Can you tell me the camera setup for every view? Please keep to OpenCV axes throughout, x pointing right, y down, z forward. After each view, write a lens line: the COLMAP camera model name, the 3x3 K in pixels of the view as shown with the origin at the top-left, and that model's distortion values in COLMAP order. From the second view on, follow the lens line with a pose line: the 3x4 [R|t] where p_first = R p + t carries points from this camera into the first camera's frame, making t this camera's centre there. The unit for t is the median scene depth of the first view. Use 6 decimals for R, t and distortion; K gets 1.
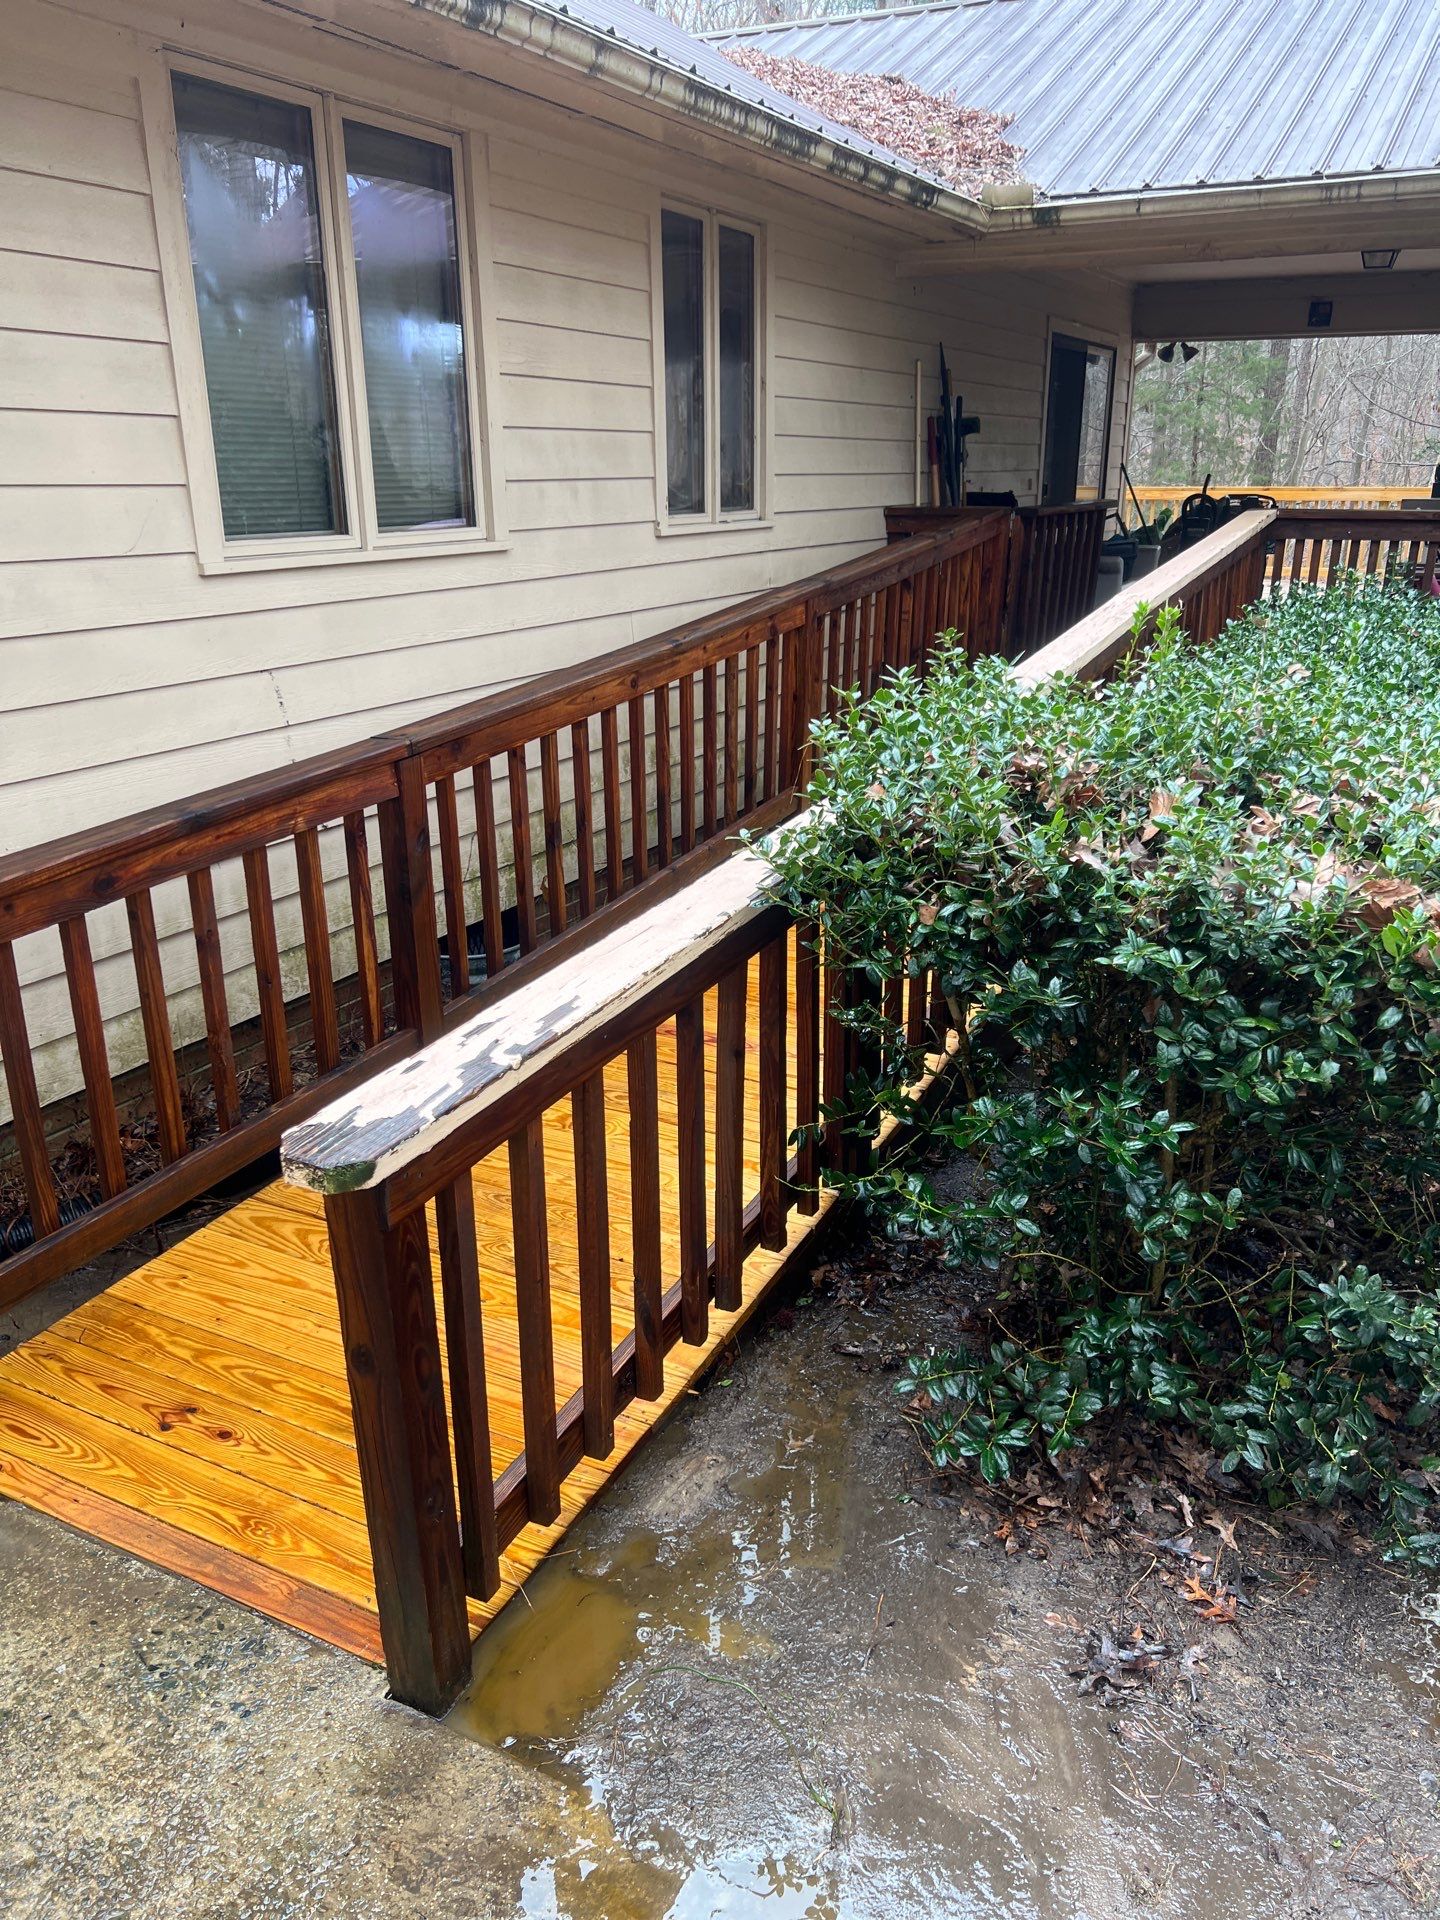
lens RADIAL K [[1478.4, 0, 728.2], [0, 1478.4, 965.6], [0, 0, 1]] dist [0.003221, -0.011195]
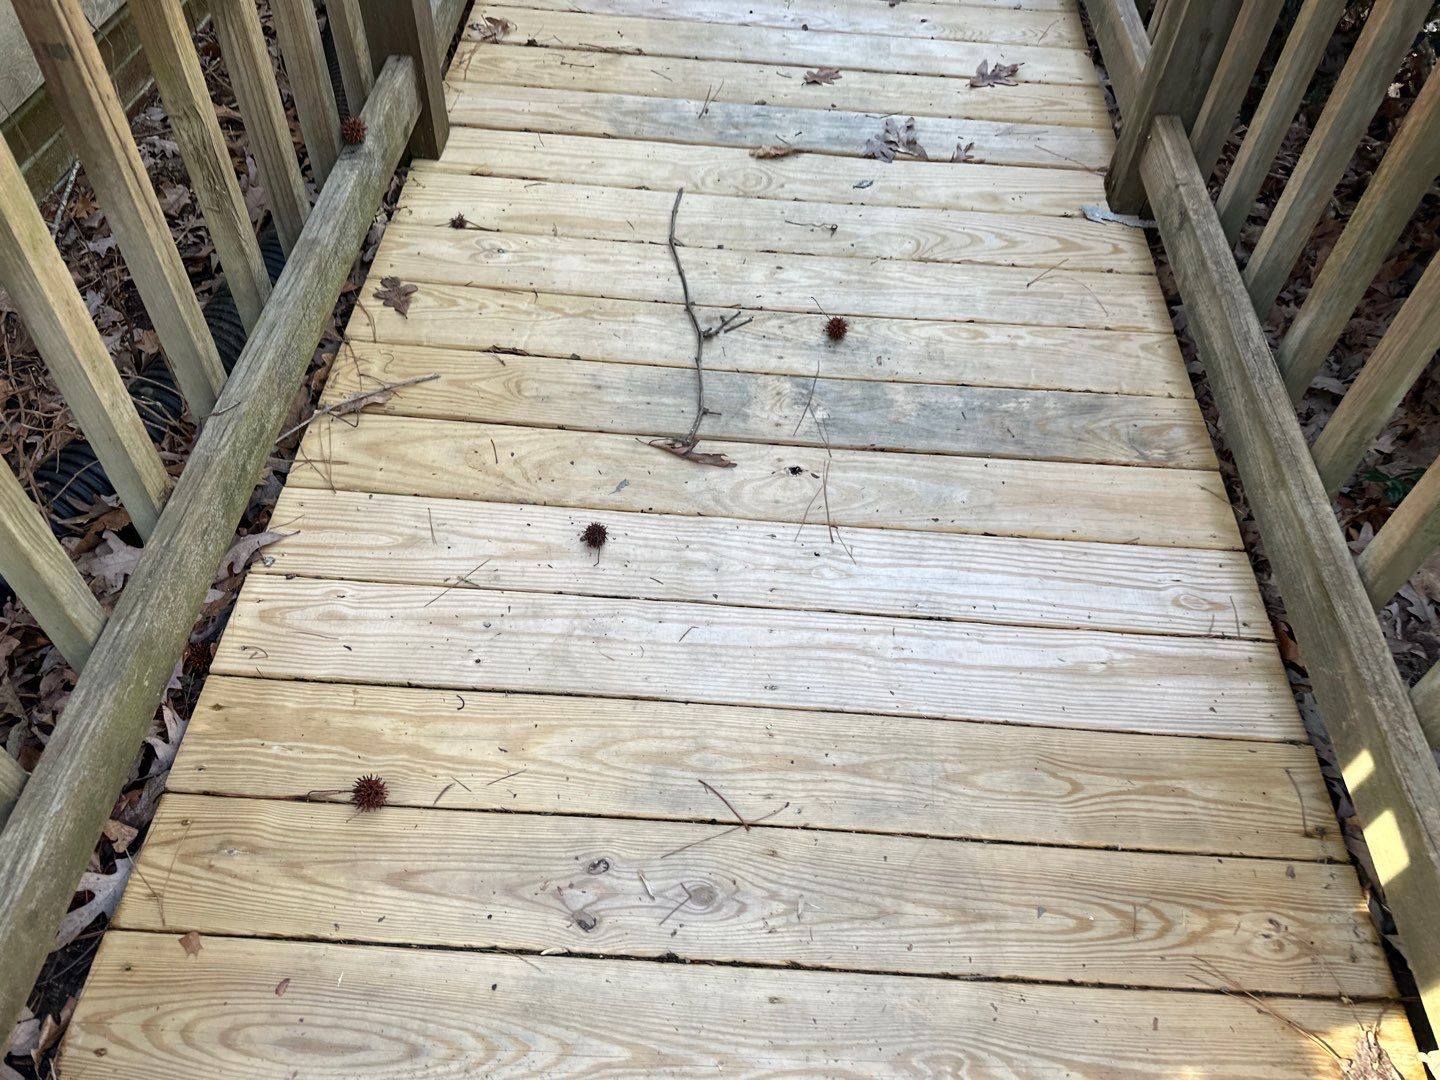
lens RADIAL K [[995.7, 0, 704.4], [0, 995.7, 541.5], [0, 0, 1]] dist [0.069187, -0.086708]
pose [[0.899994, -0.291533, 0.324066, -0.237940], [0.080141, 0.841429, 0.534392, -0.000534], [-0.428472, -0.454979, 0.780645, 0.427567]]
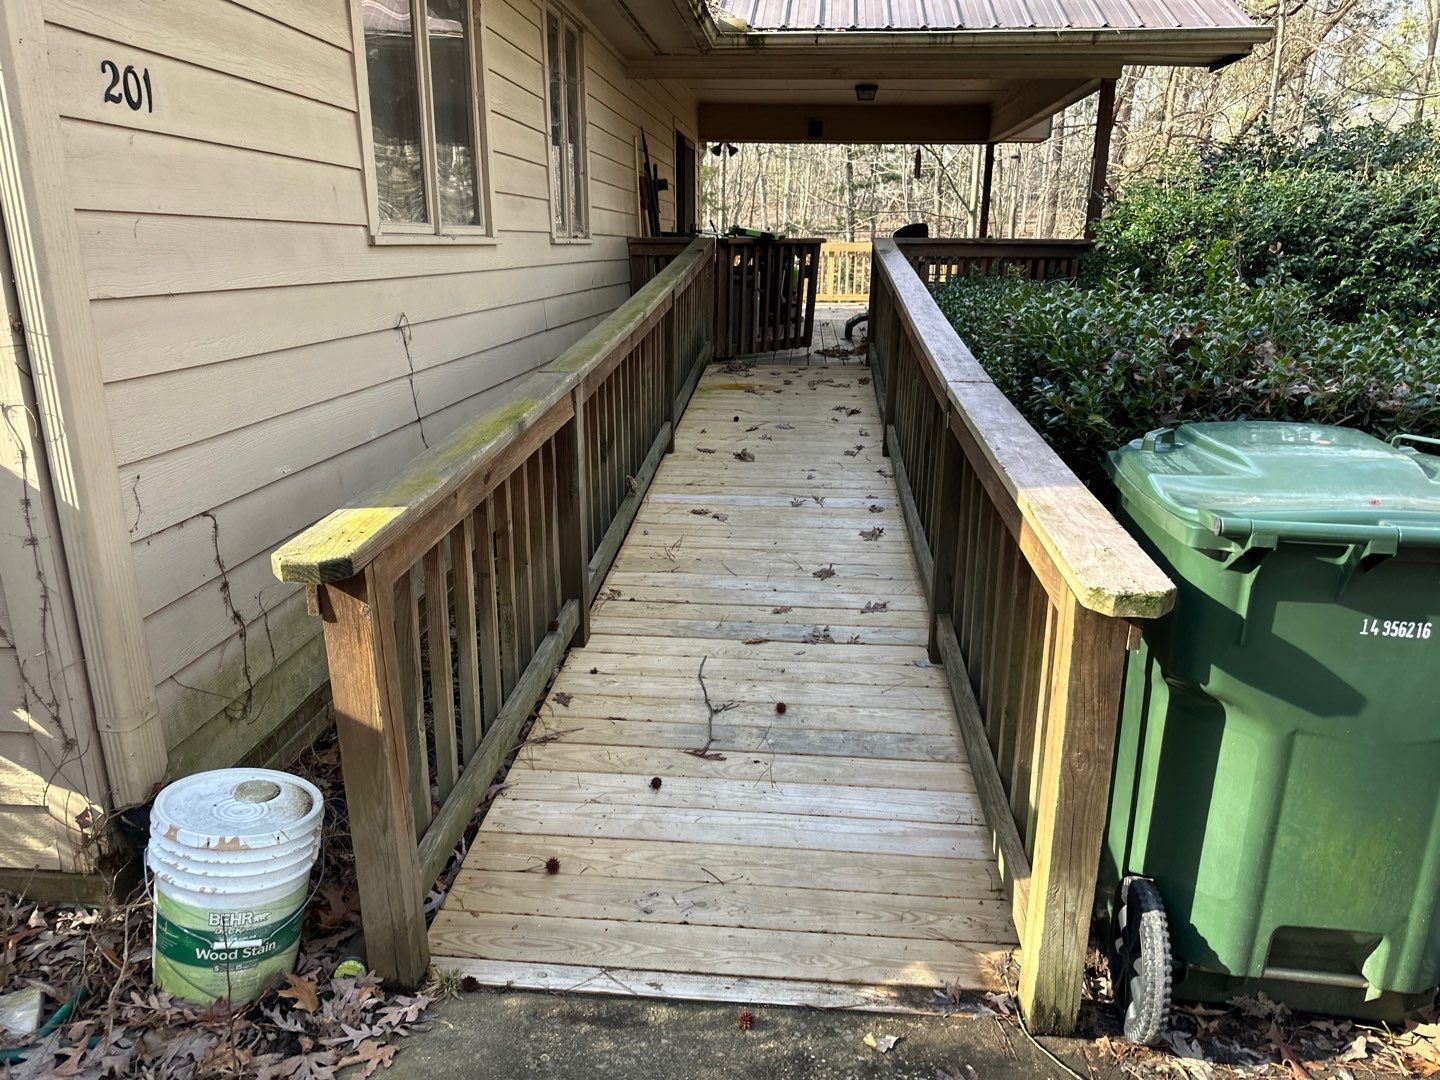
lens RADIAL K [[1023.1, 0, 714.6], [0, 1023.1, 541.2], [0, 0, 1]] dist [0.063598, -0.077948]
pose [[0.917705, -0.094994, 0.385737, -0.354800], [0.111739, 0.993512, -0.021170, 0.019947], [-0.381223, 0.062530, 0.922366, 0.102597]]
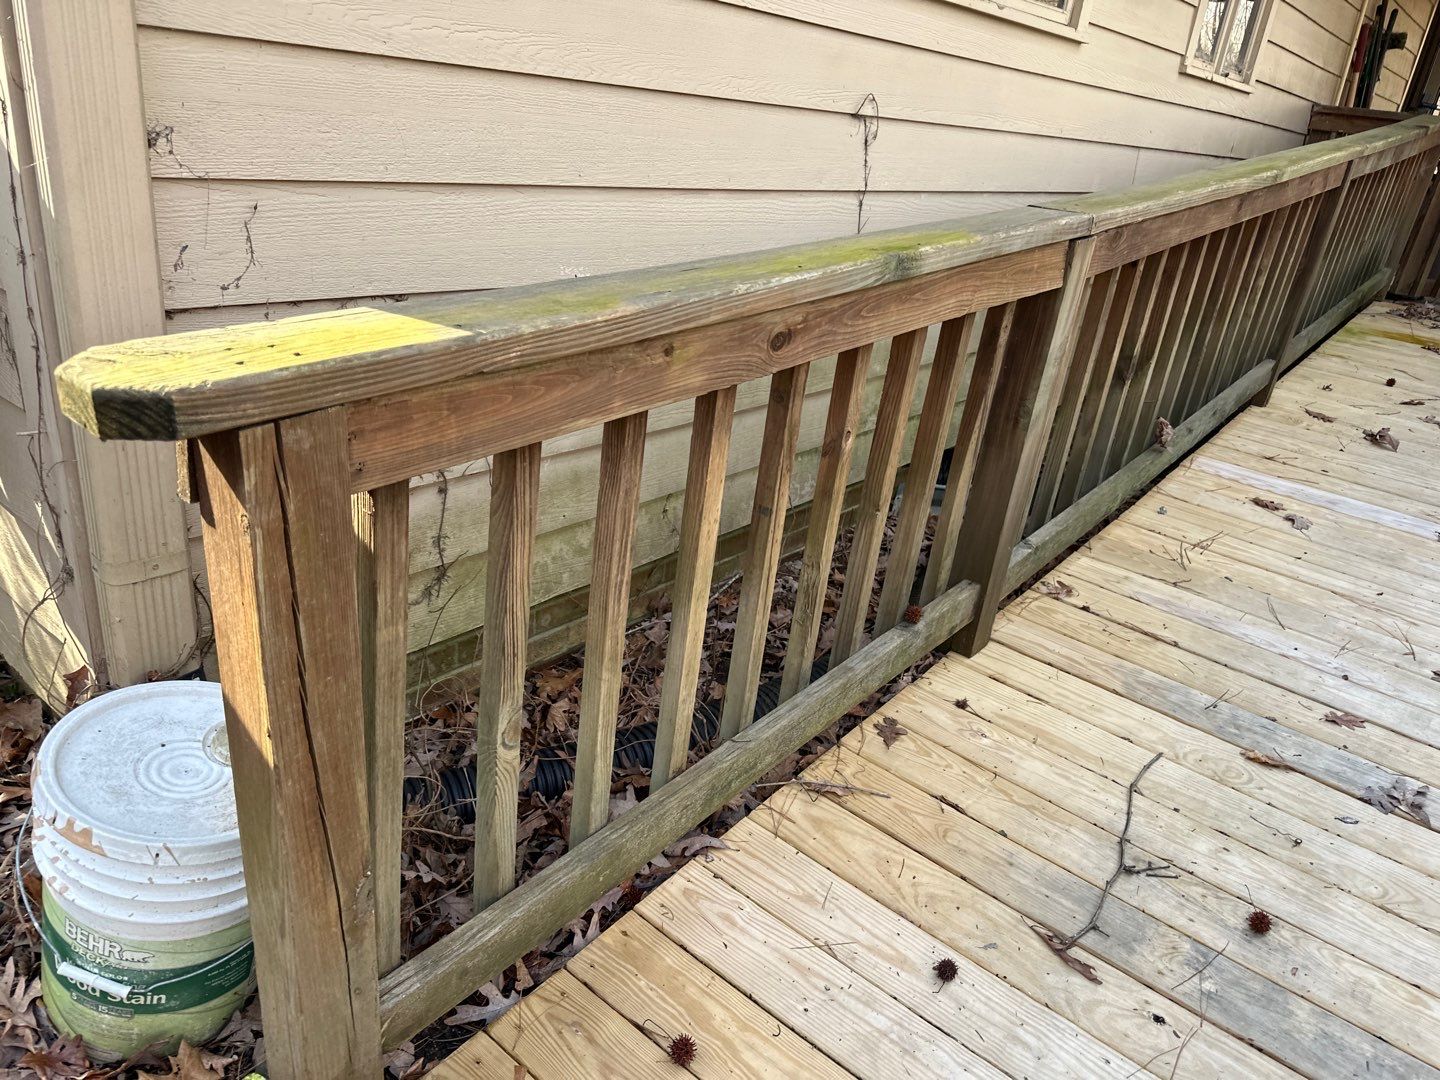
lens RADIAL K [[1012.0, 0, 713.6], [0, 1012.0, 545.1], [0, 0, 1]] dist [0.060569, -0.079497]
pose [[0.972984, 0.193111, -0.126533, -0.231801], [-0.181915, 0.978728, 0.094863, -0.003585], [0.142160, -0.069282, 0.987416, 0.343790]]
